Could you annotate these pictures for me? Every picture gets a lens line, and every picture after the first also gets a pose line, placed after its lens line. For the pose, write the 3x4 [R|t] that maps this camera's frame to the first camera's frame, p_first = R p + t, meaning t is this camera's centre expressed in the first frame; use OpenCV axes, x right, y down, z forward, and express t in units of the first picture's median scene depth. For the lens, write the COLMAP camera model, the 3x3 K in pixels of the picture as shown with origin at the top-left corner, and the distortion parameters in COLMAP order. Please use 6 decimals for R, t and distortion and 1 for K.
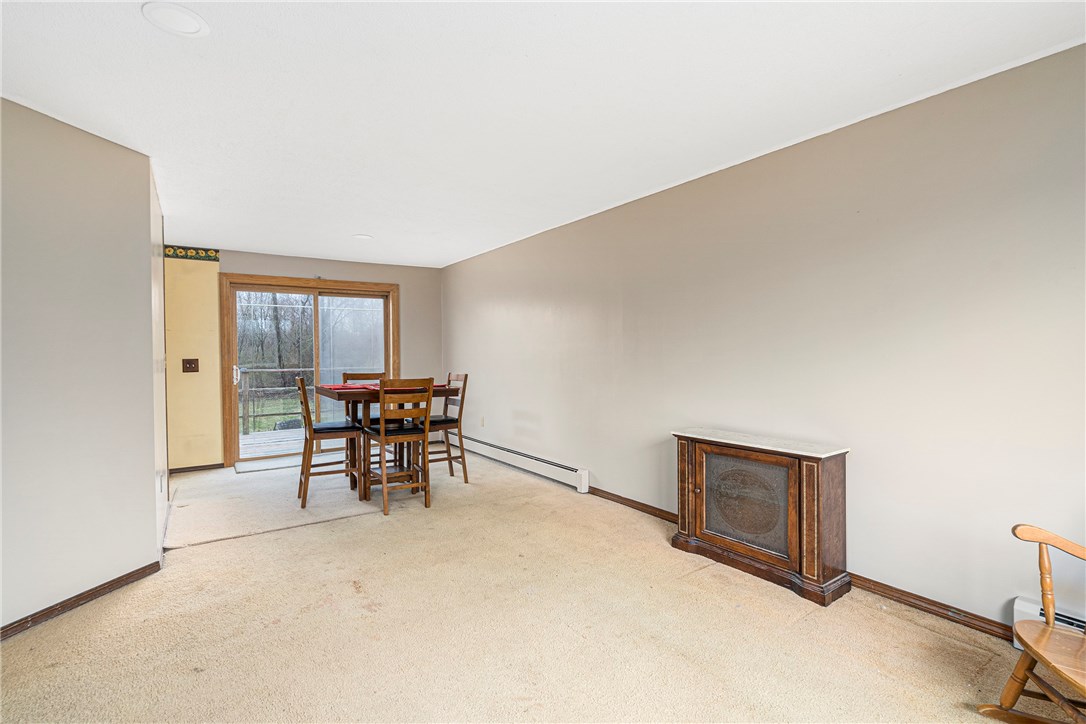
lens RADIAL K [[503.2, 0, 543.0], [0, 503.2, 362.0], [0, 0, 1]] dist [-0.003053, -0.000139]
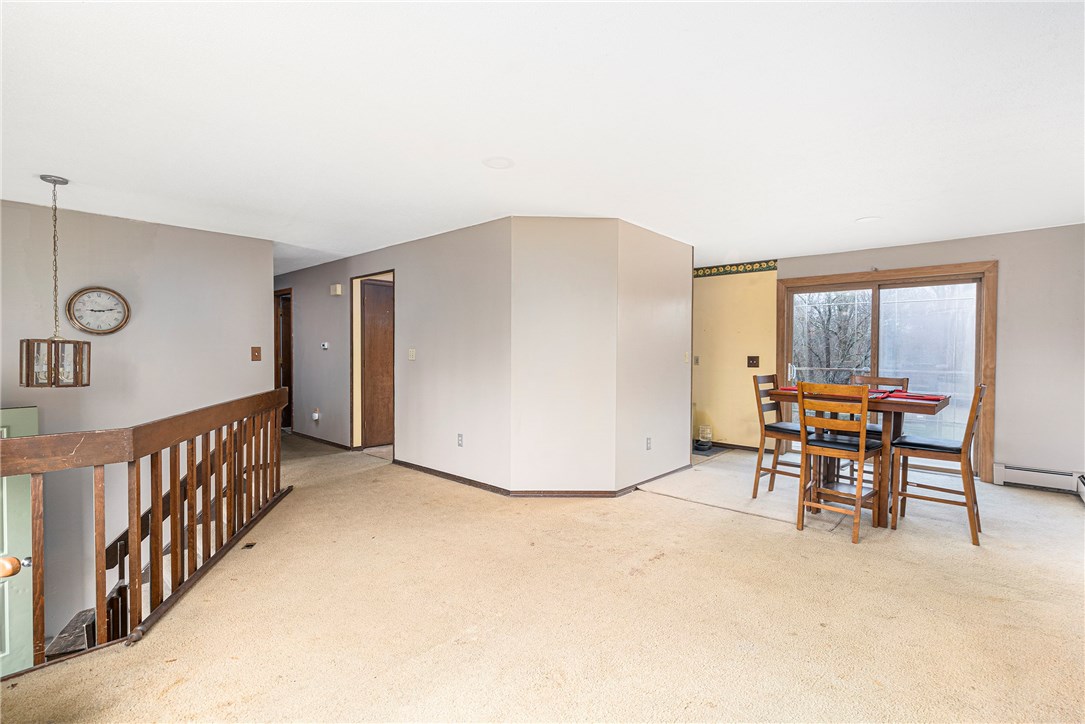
lens RADIAL K [[502.7, 0, 542.5], [0, 502.7, 362.0], [0, 0, 1]] dist [-0.003053, -0.000139]
pose [[0.236777, 0.032082, -0.971034, 0.405725], [-0.028273, 0.999259, 0.026120, -0.011196], [0.971153, 0.021269, 0.237508, 0.286014]]
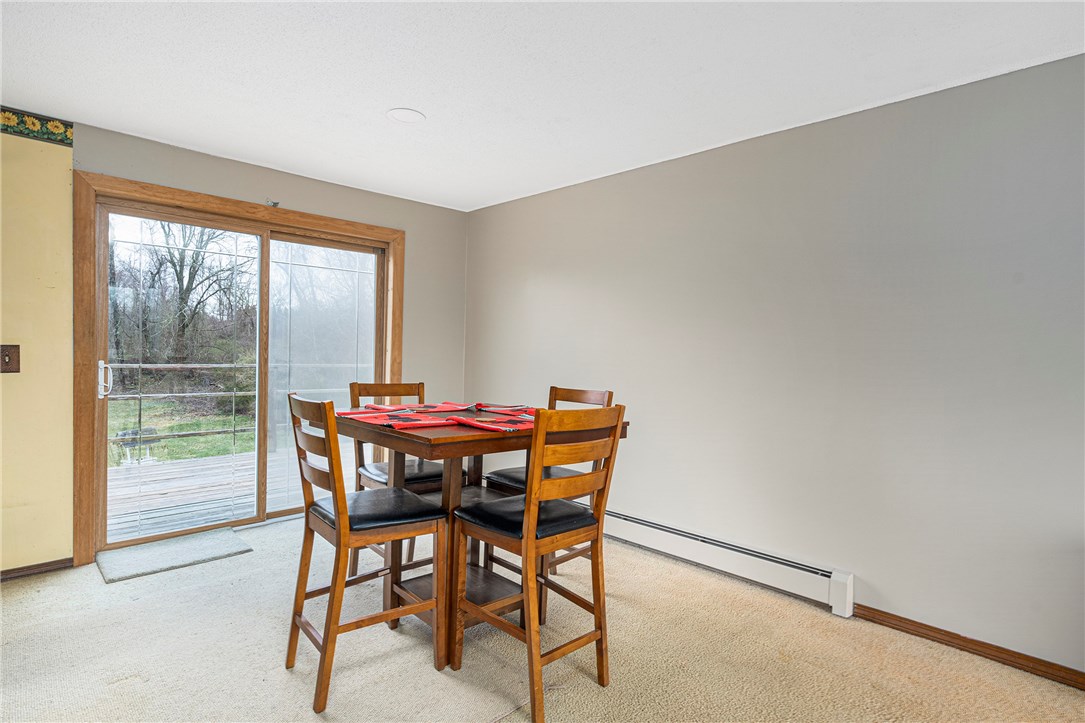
lens RADIAL K [[563.5, 0, 563.7], [0, 563.5, 365.5], [0, 0, 1]] dist [0.001753, -0.000467]
pose [[0.981202, 0.028060, 0.190934, -0.342097], [-0.029984, 0.999525, 0.007192, -0.007443], [-0.190642, -0.012781, 0.981576, 0.458033]]
